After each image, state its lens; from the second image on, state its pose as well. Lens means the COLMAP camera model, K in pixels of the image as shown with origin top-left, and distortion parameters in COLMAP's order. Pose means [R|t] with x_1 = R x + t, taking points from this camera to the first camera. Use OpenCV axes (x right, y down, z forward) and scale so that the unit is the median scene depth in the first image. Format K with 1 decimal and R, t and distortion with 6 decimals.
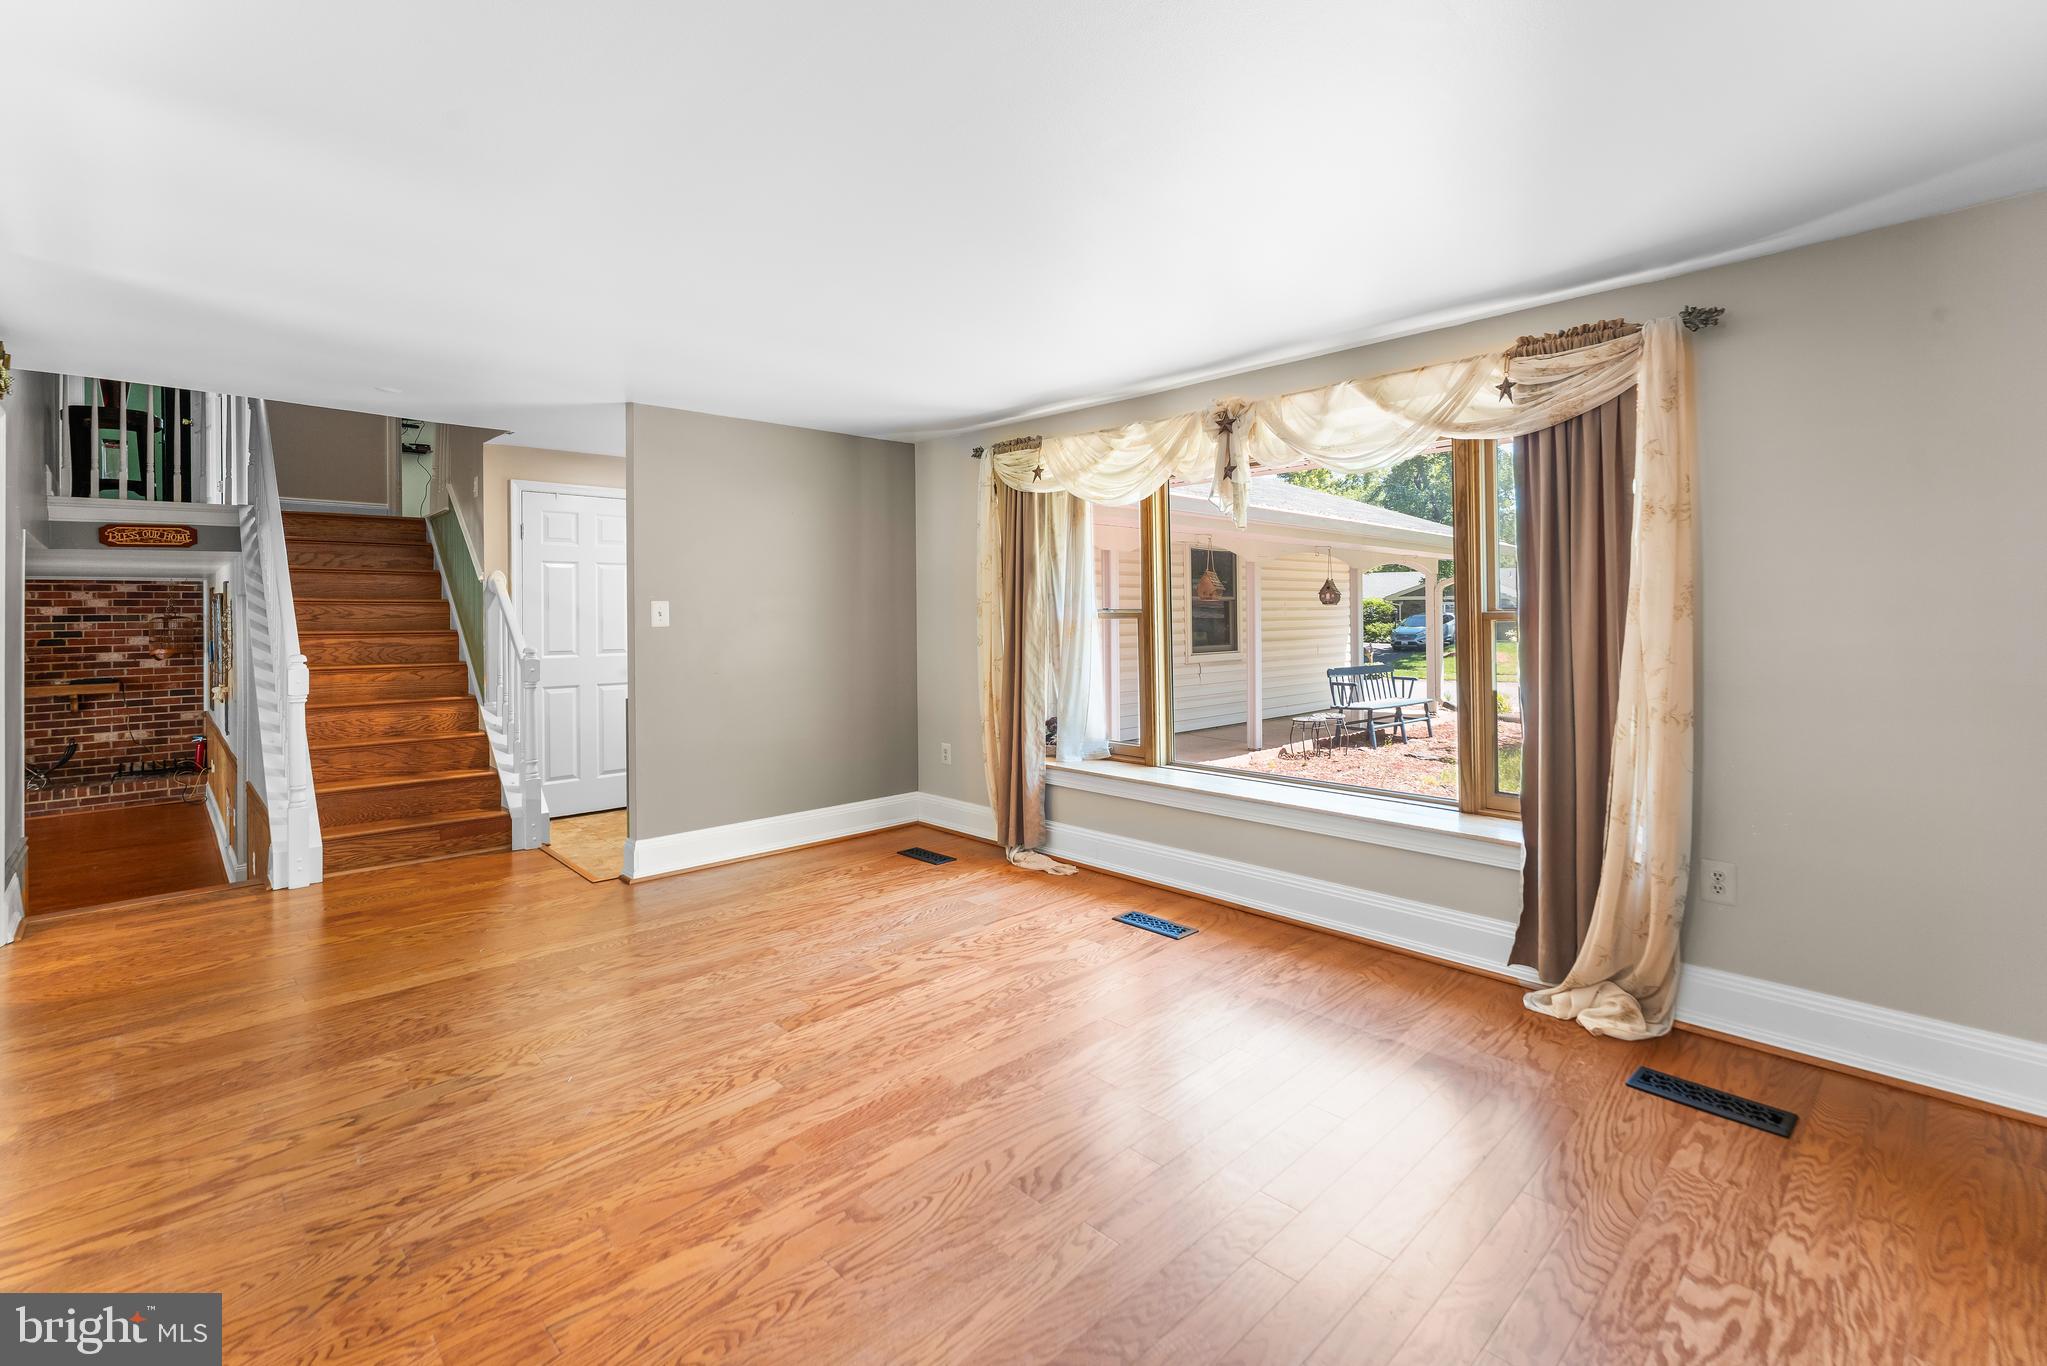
lens RADIAL K [[915.1, 0, 1021.9], [0, 915.1, 615.8], [0, 0, 1]] dist [-0.000759, 0.000139]
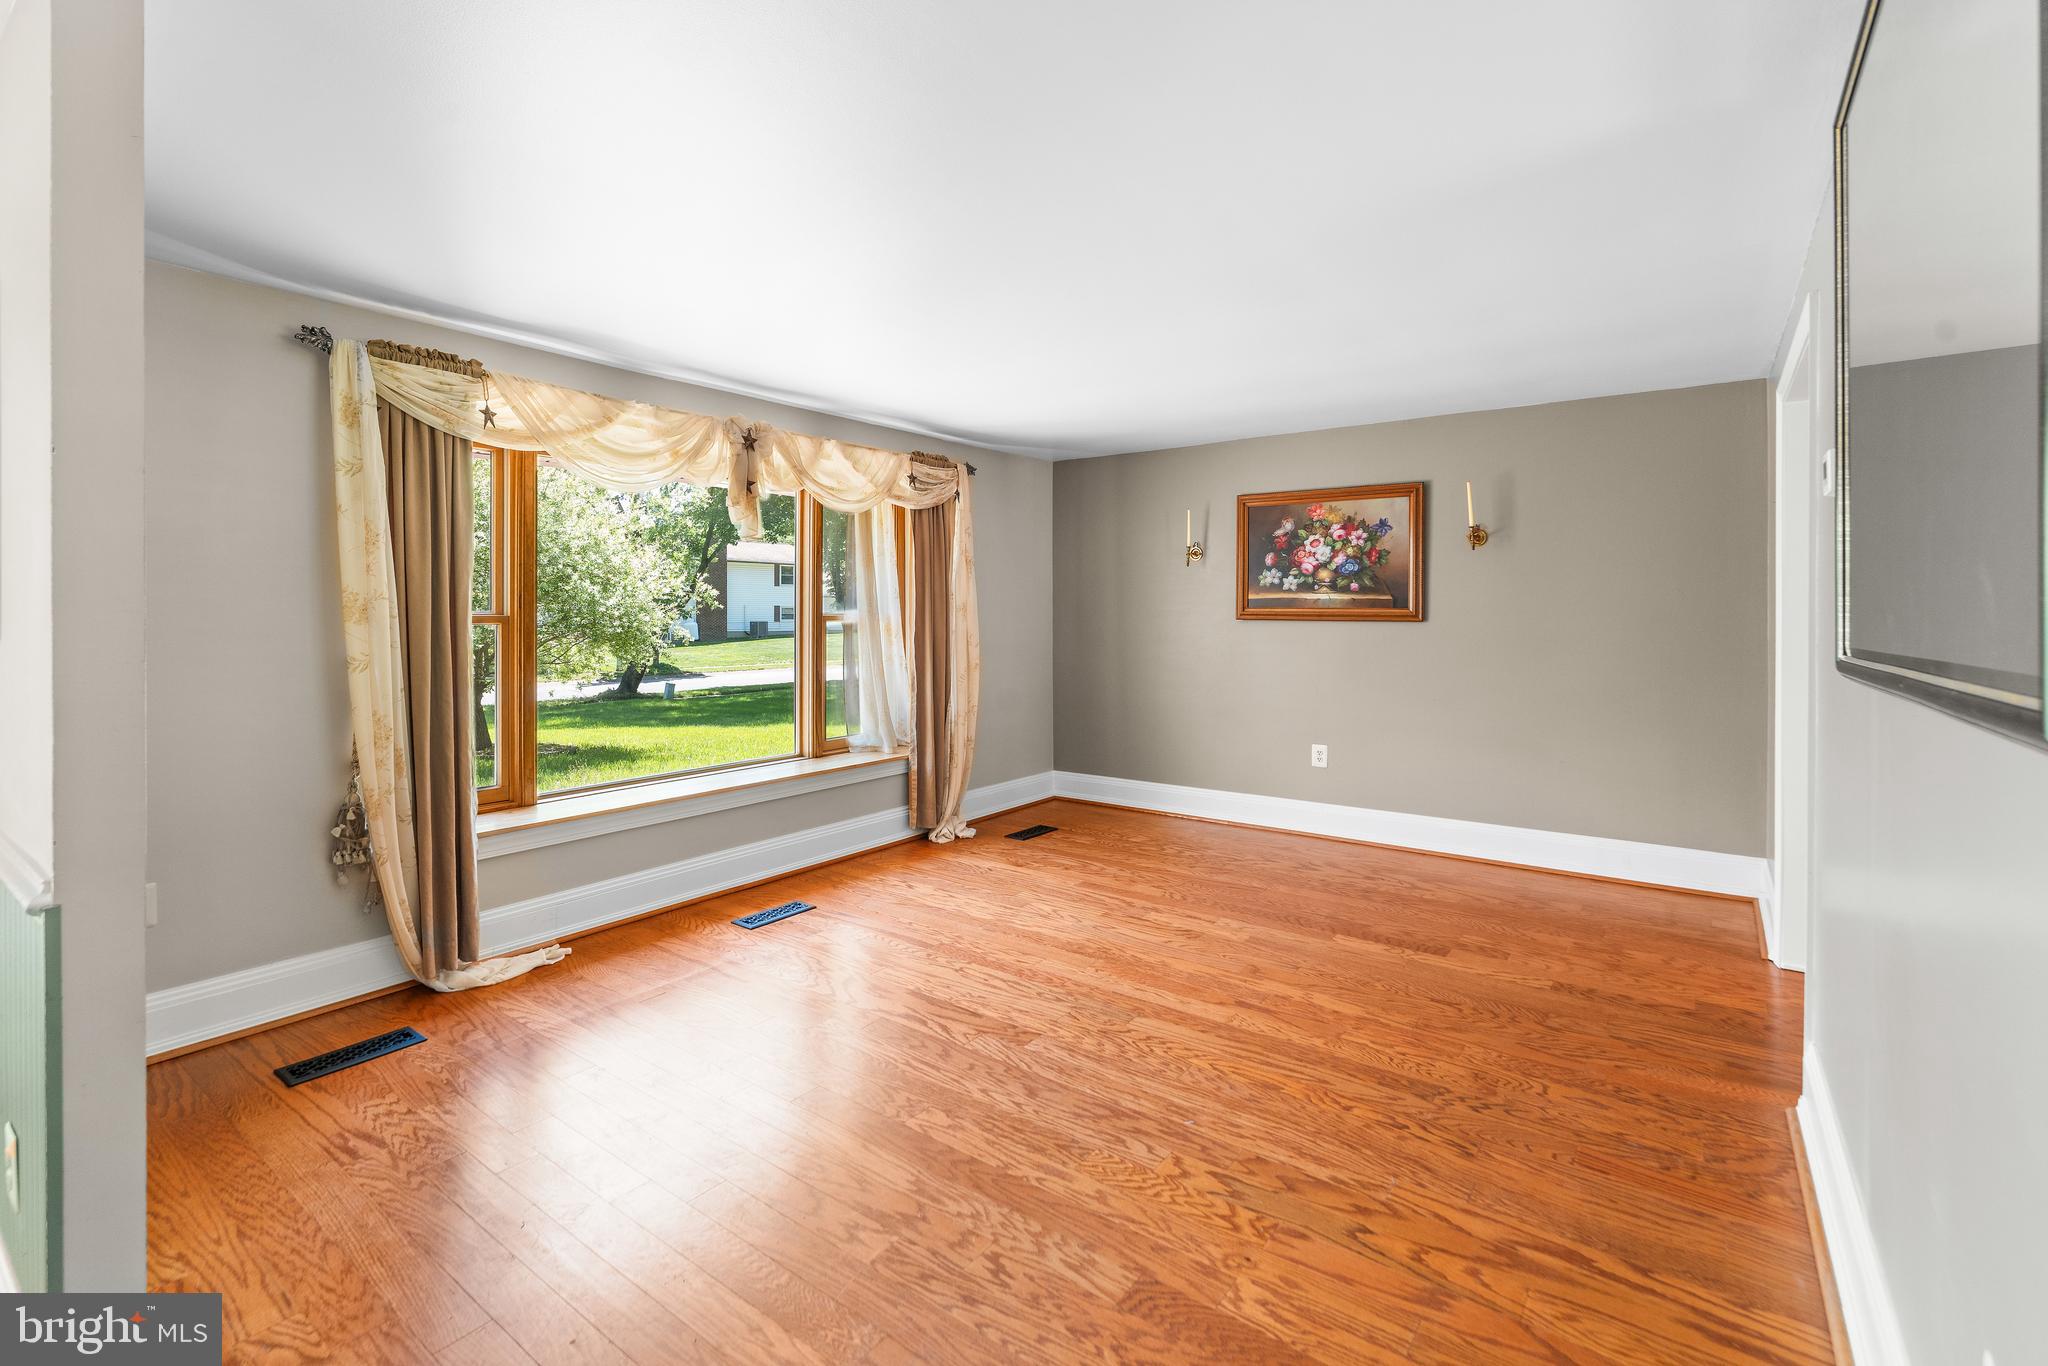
lens RADIAL K [[900.5, 0, 1028.7], [0, 900.5, 620.9], [0, 0, 1]] dist [-0.000133, 0.000007]
pose [[-0.169728, -0.002890, 0.985487, -1.478929], [0.006048, 0.999974, 0.003974, 0.000172], [-0.985472, 0.006634, -0.169706, 1.429321]]
